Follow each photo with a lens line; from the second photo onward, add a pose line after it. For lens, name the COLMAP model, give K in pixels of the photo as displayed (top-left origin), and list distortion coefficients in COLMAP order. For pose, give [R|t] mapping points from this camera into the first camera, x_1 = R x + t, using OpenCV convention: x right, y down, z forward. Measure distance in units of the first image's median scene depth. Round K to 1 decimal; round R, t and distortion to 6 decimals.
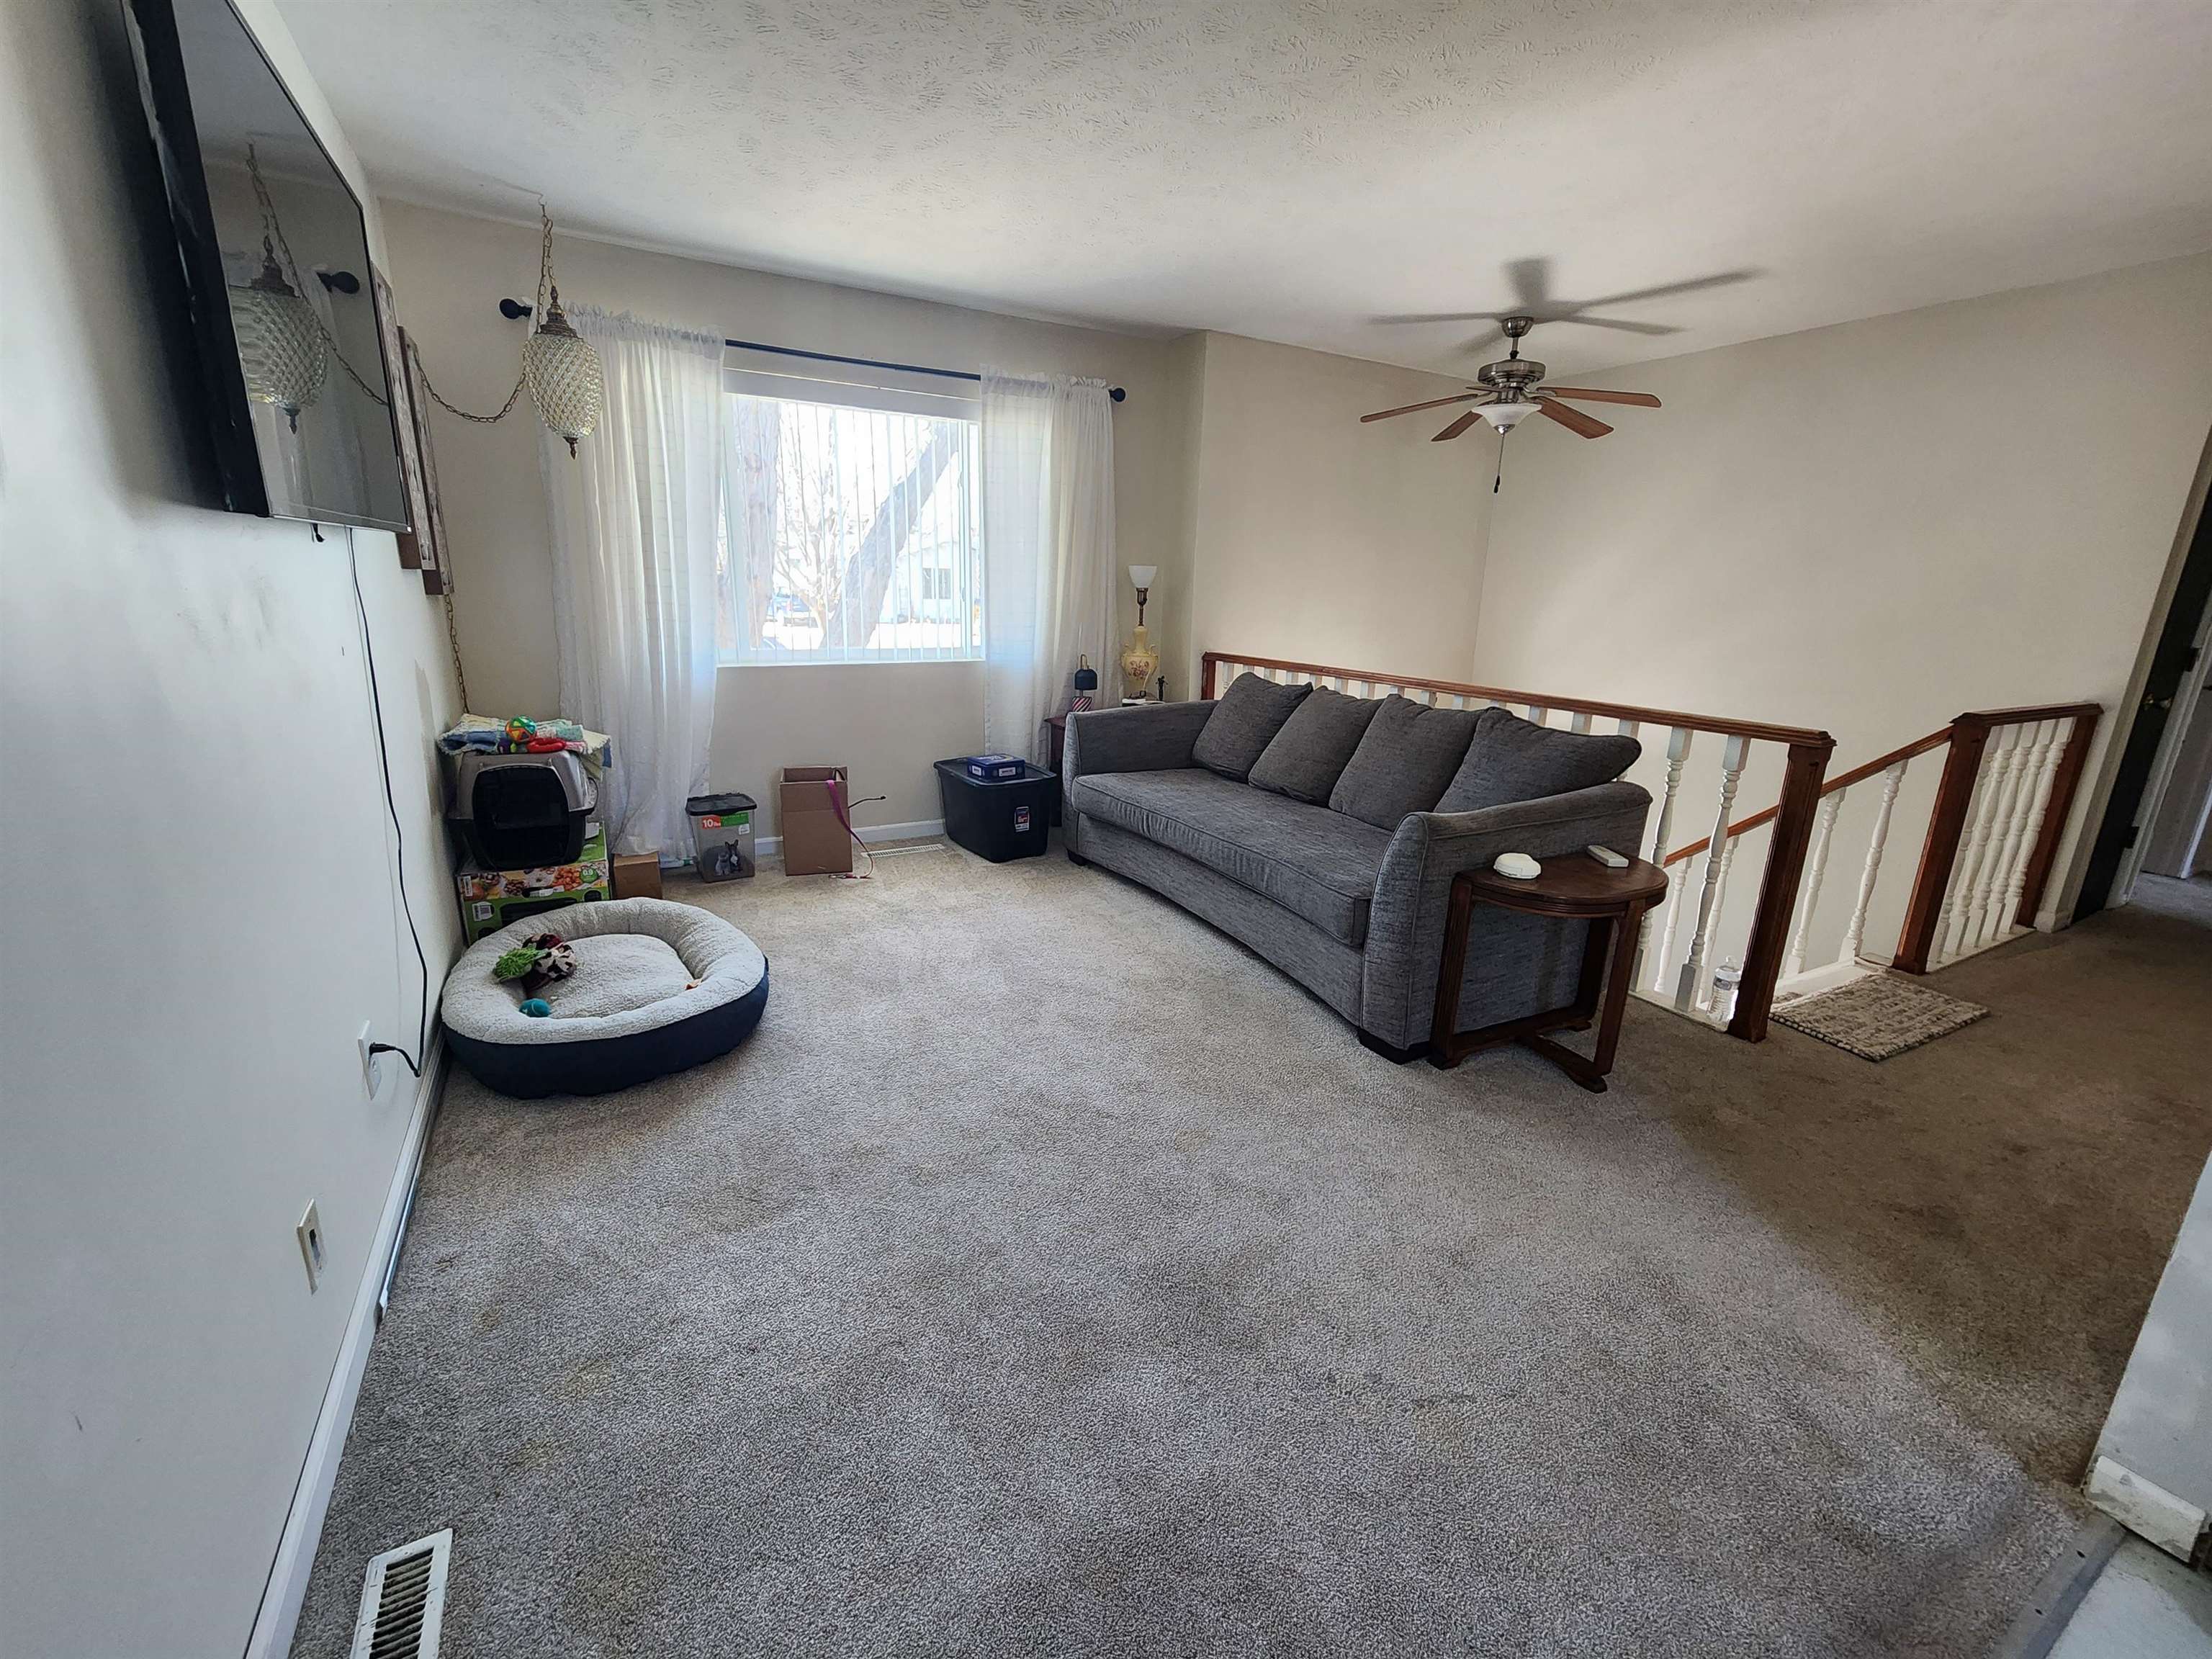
lens RADIAL K [[907.4, 0, 1107.9], [0, 907.4, 837.0], [0, 0, 1]] dist [0.000258, 0.000787]
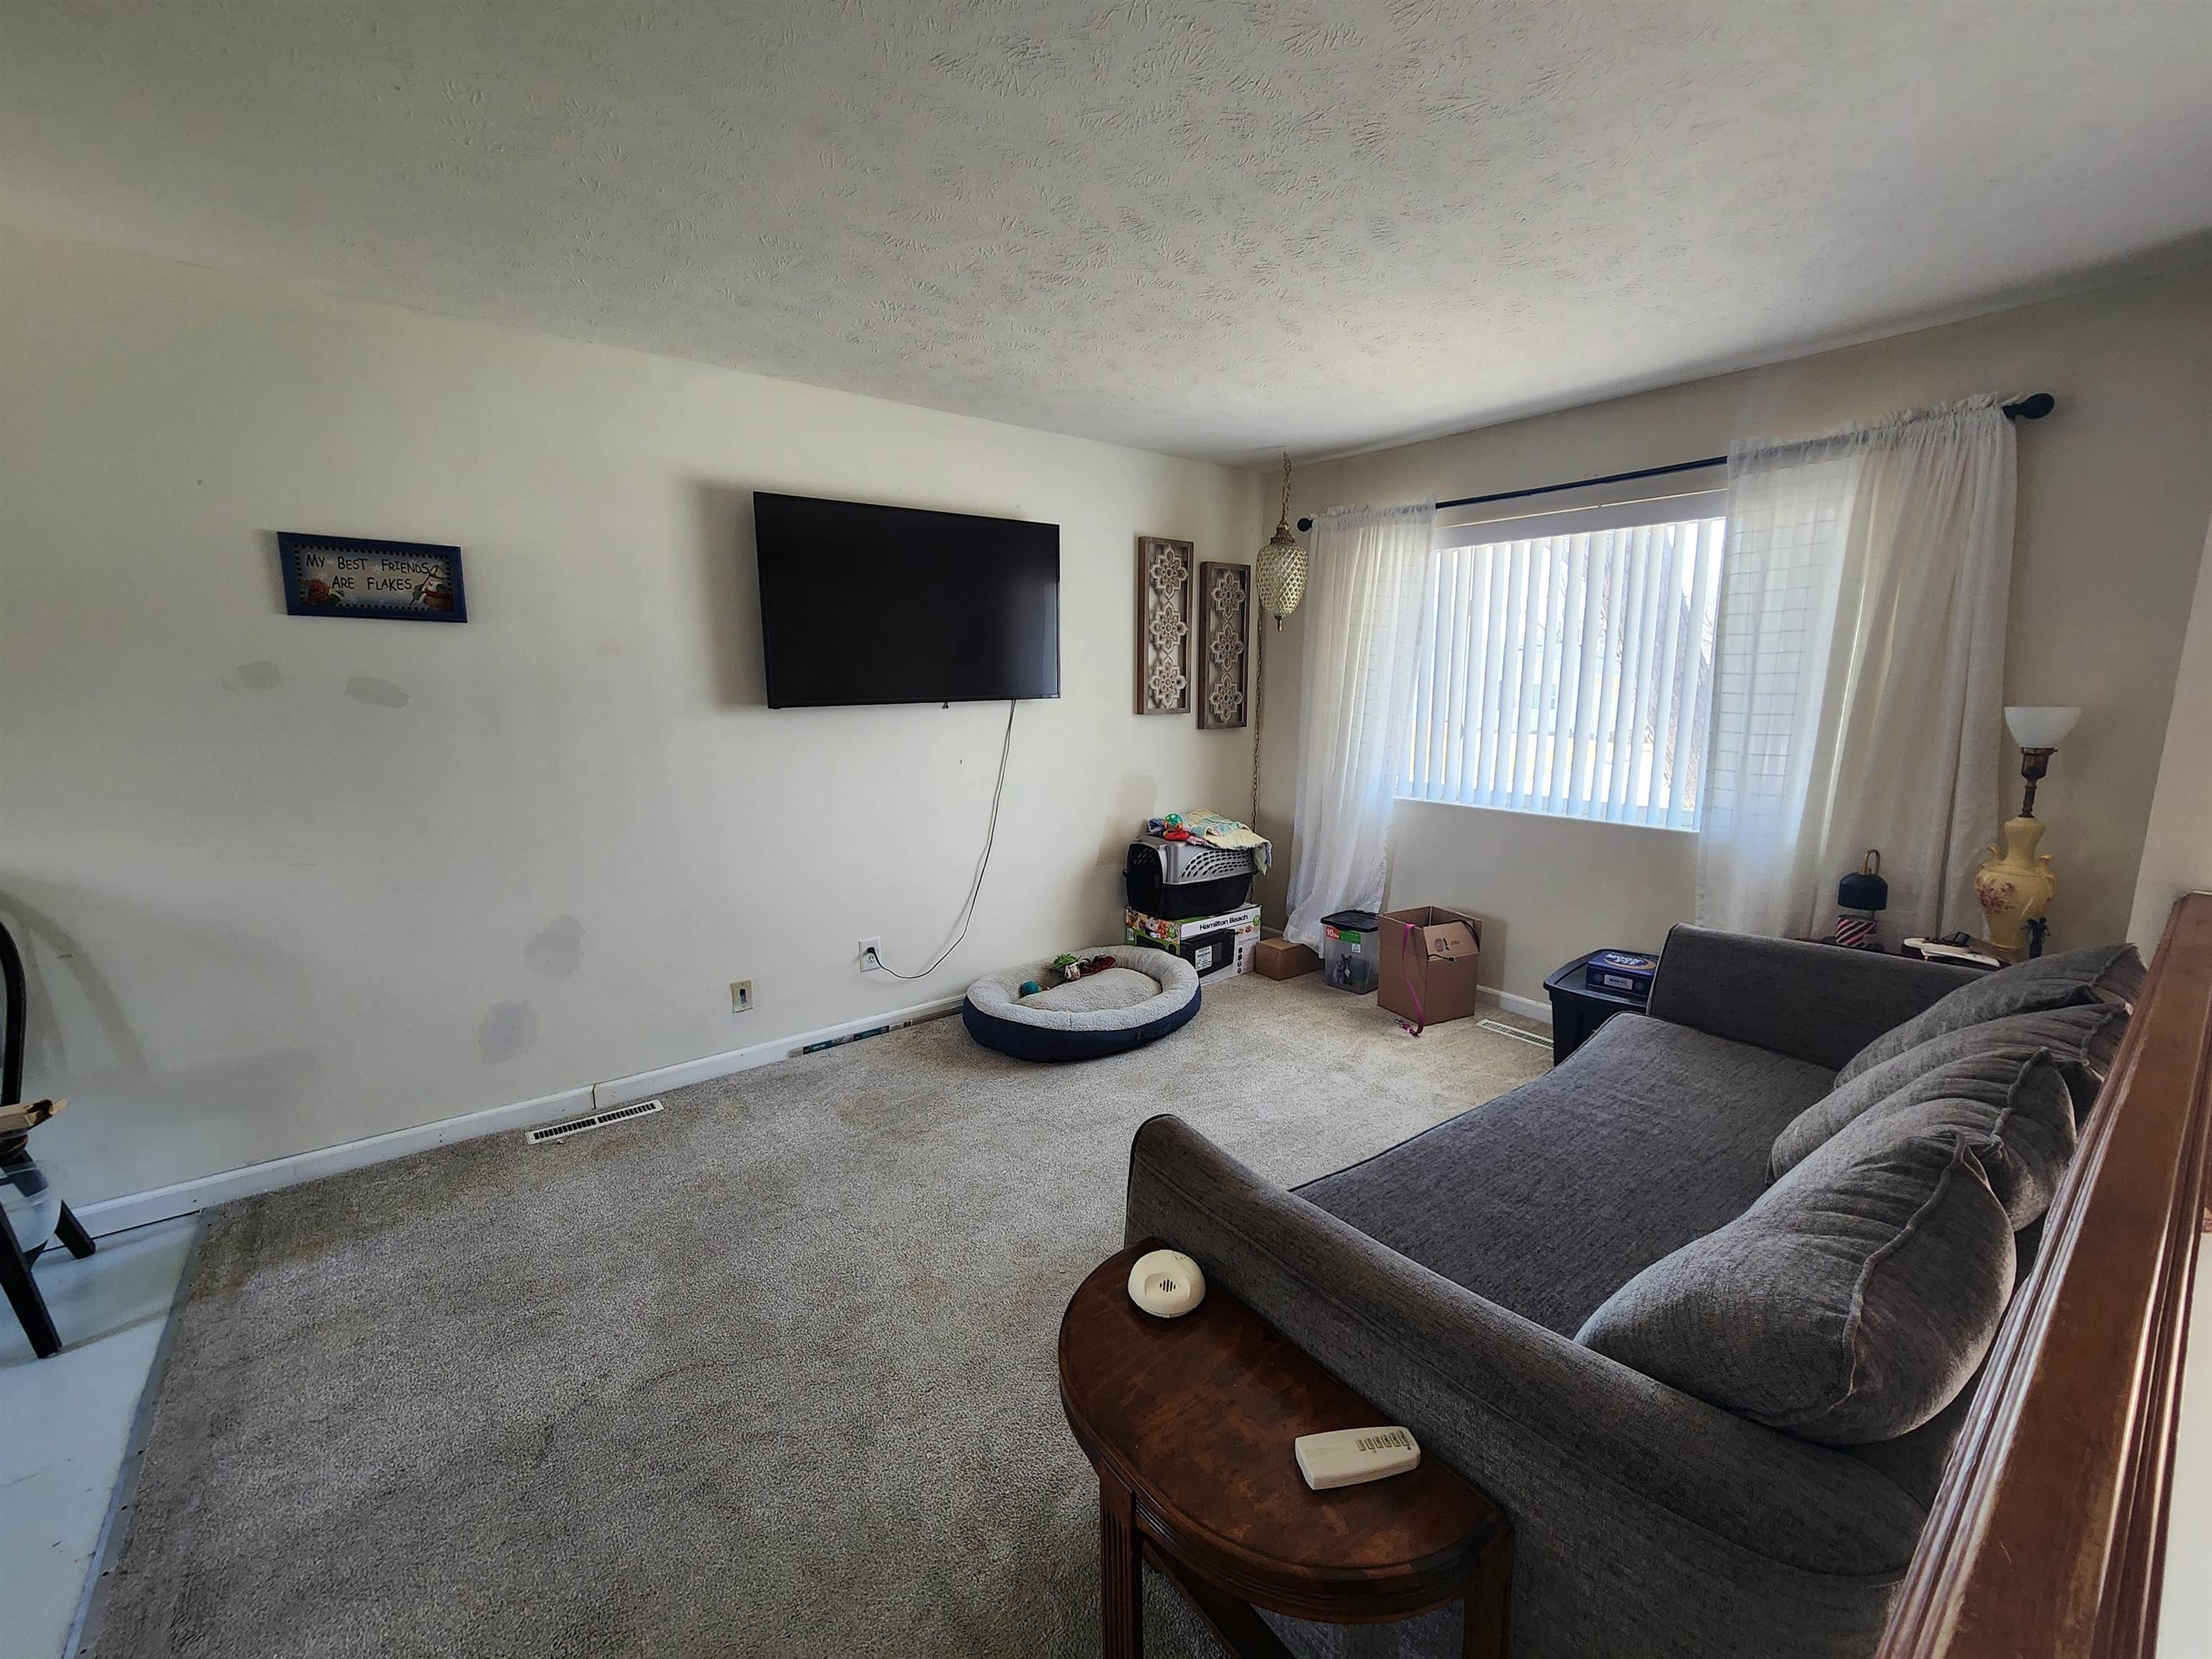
lens RADIAL K [[907.4, 0, 1107.9], [0, 907.4, 837.0], [0, 0, 1]] dist [0.000258, 0.000787]
pose [[0.161227, 0.149857, -0.975474, 0.587989], [-0.259924, 0.959957, 0.104512, -0.173425], [0.952074, 0.236699, 0.193723, 0.493001]]
